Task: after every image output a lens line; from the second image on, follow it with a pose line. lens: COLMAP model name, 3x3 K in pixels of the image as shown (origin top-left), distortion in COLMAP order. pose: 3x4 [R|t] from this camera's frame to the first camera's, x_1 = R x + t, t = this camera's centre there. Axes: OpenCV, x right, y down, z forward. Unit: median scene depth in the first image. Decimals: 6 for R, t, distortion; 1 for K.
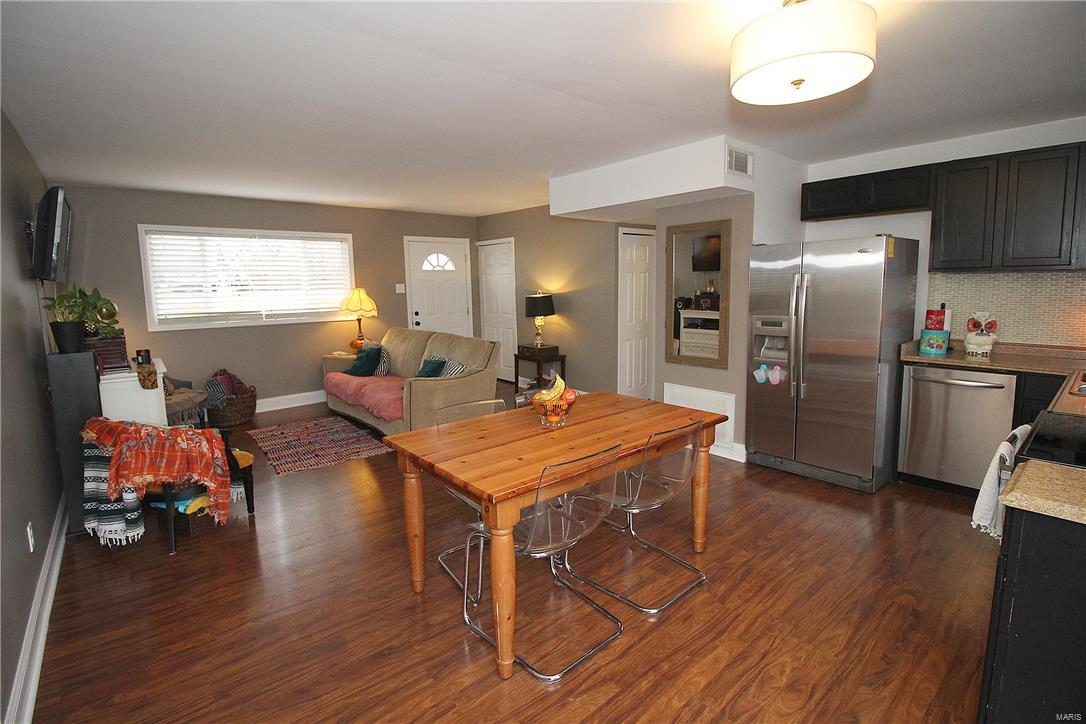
lens RADIAL K [[502.7, 0, 542.8], [0, 502.7, 344.9], [0, 0, 1]] dist [0.001774, -0.013675]
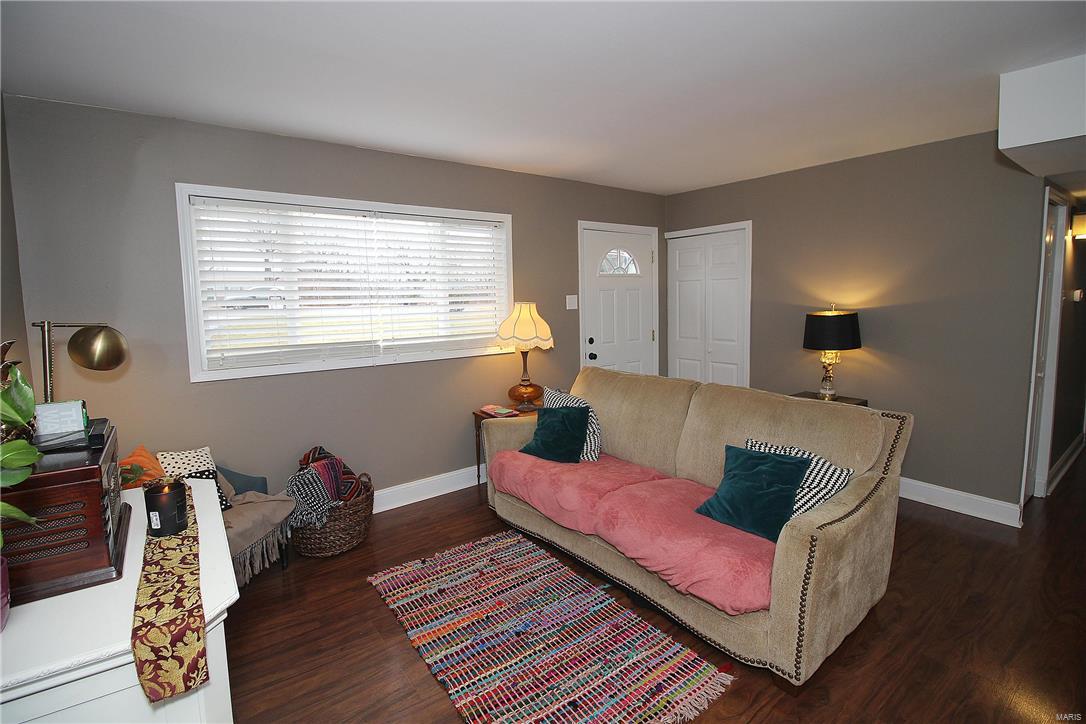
lens RADIAL K [[502.7, 0, 542.8], [0, 502.7, 344.9], [0, 0, 1]] dist [0.001774, -0.013675]
pose [[0.998015, 0.002377, -0.062925, -0.330815], [-0.004121, 0.999610, -0.027607, -0.047480], [0.062835, 0.027811, 0.997636, 0.427056]]
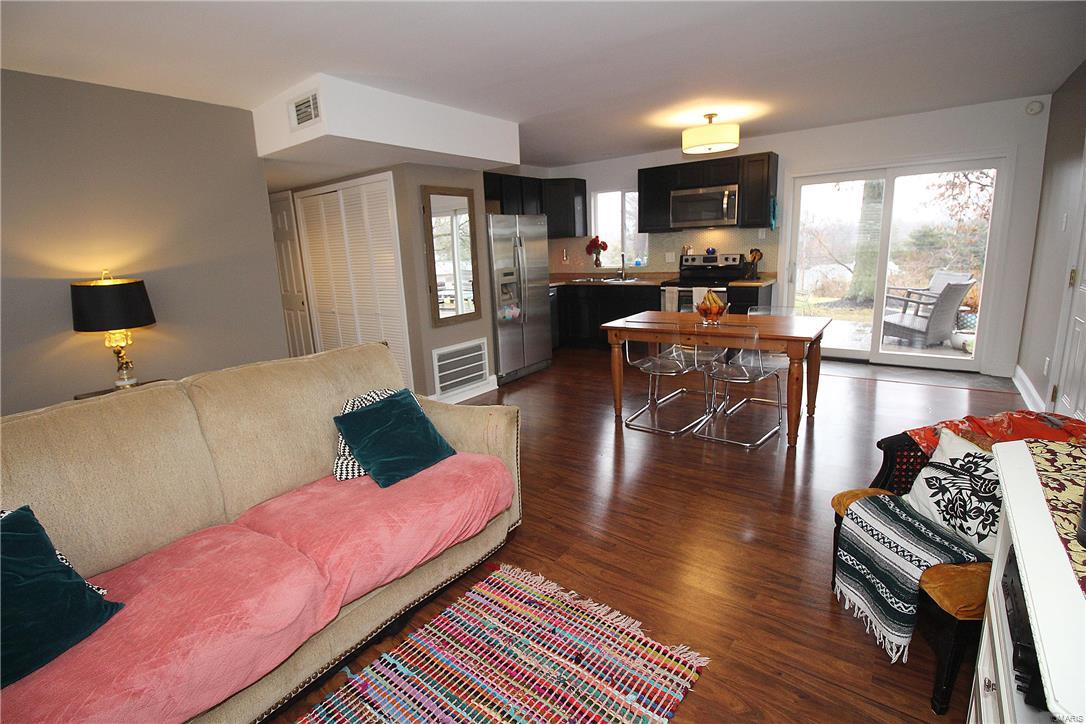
lens RADIAL K [[502.7, 0, 542.8], [0, 502.7, 344.9], [0, 0, 1]] dist [0.001774, -0.013675]
pose [[-0.221899, -0.161041, 0.961679, -0.576375], [0.168556, 0.965084, 0.200504, -0.073048], [-0.960390, 0.206589, -0.187007, 0.775284]]
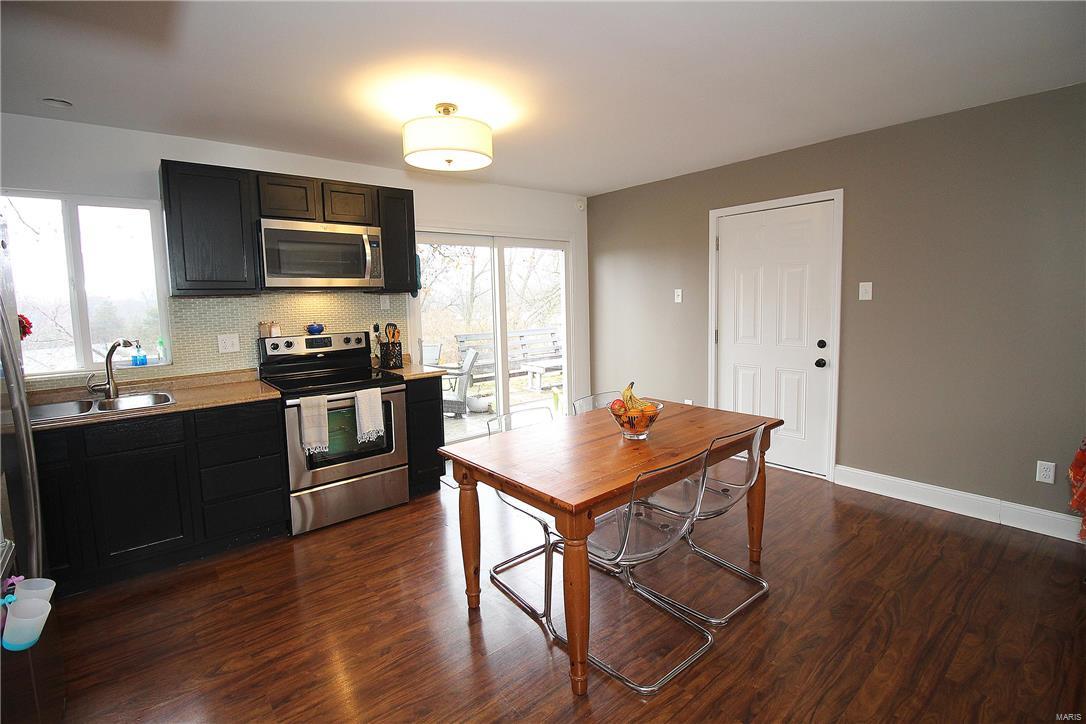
lens RADIAL K [[502.7, 0, 542.8], [0, 502.7, 344.9], [0, 0, 1]] dist [0.001774, -0.013675]
pose [[-0.998990, 0.043689, 0.010483, 0.077692], [0.044924, 0.974984, 0.217689, -0.096568], [-0.000710, 0.217940, -0.975962, 0.819443]]
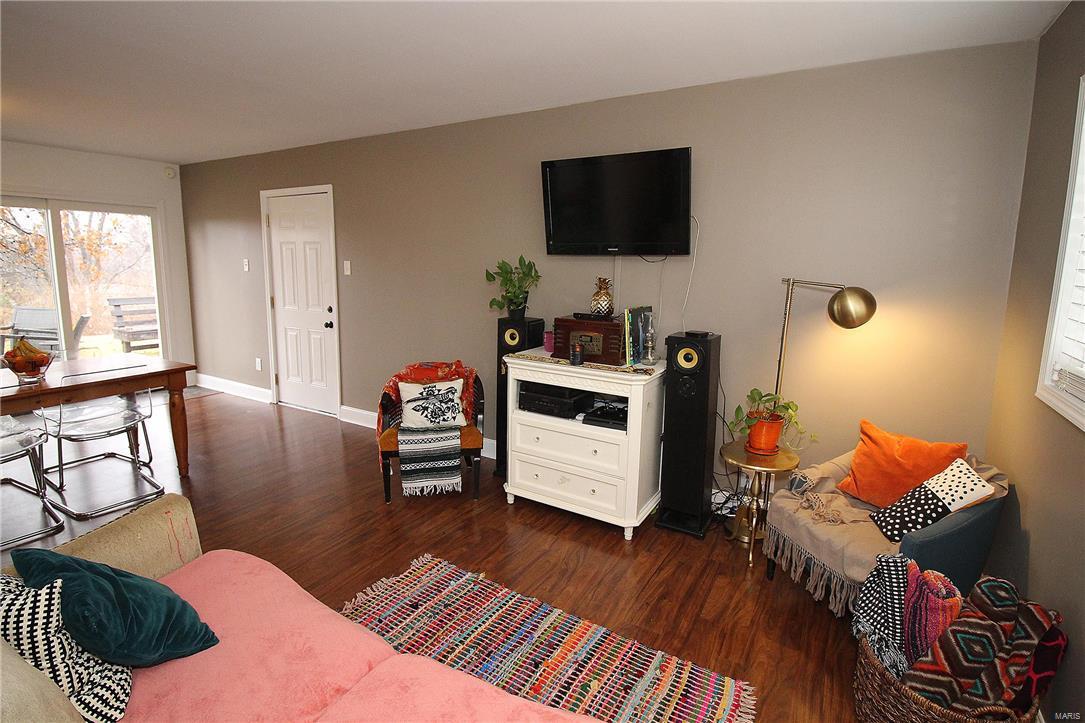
lens RADIAL K [[528.1, 0, 541.6], [0, 528.1, 340.2], [0, 0, 1]] dist [0.003190, -0.013881]
pose [[-0.943903, 0.050605, -0.326321, -0.303517], [-0.040479, 0.963005, 0.266428, -0.129893], [0.327731, 0.264691, -0.906935, 1.066396]]
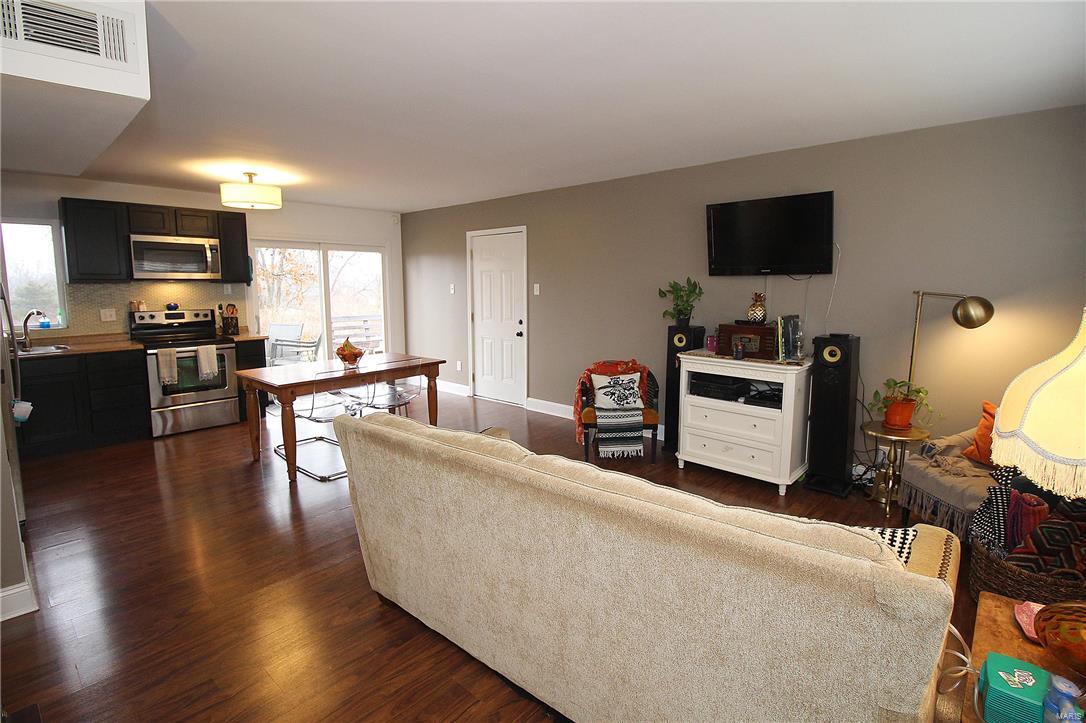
lens RADIAL K [[519.4, 0, 543.6], [0, 519.4, 344.3], [0, 0, 1]] dist [0.000823, -0.013432]
pose [[-0.991079, 0.035891, -0.128353, -0.175608], [0.004024, 0.970677, 0.240354, -0.149025], [0.133216, 0.237694, -0.962162, 1.211602]]
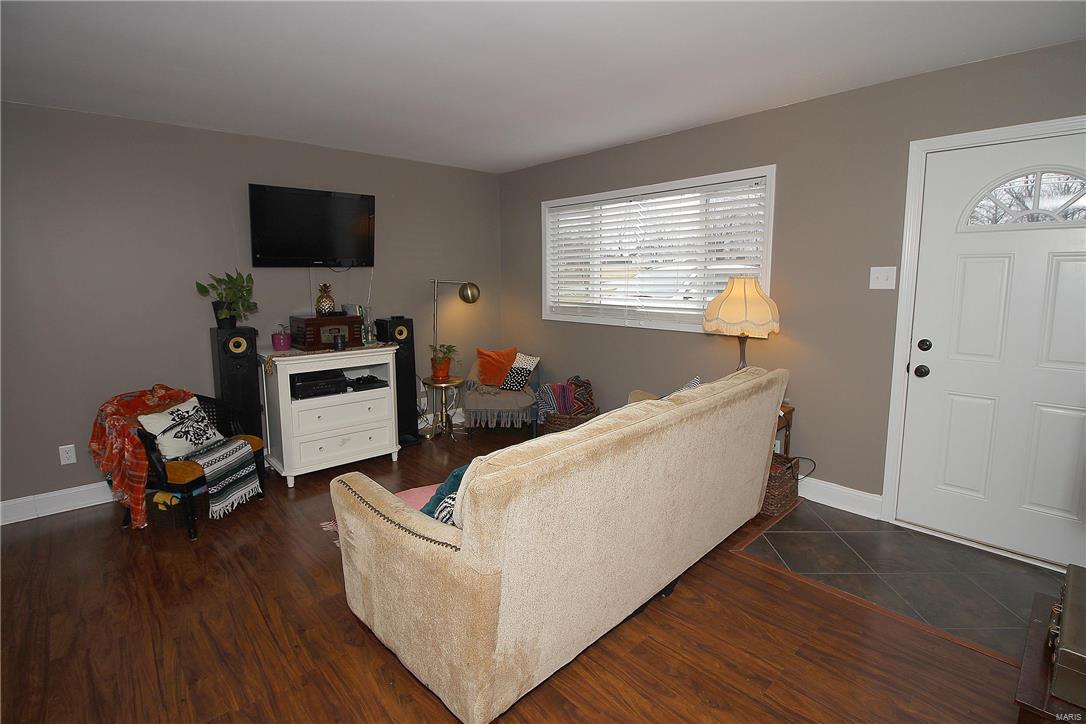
lens RADIAL K [[519.4, 0, 543.6], [0, 519.4, 344.8], [0, 0, 1]] dist [0.000823, -0.013432]
pose [[0.036153, 0.148149, -0.988304, 0.149524], [-0.114871, 0.983012, 0.143153, -0.103638], [0.992722, 0.108352, 0.052557, 0.843731]]
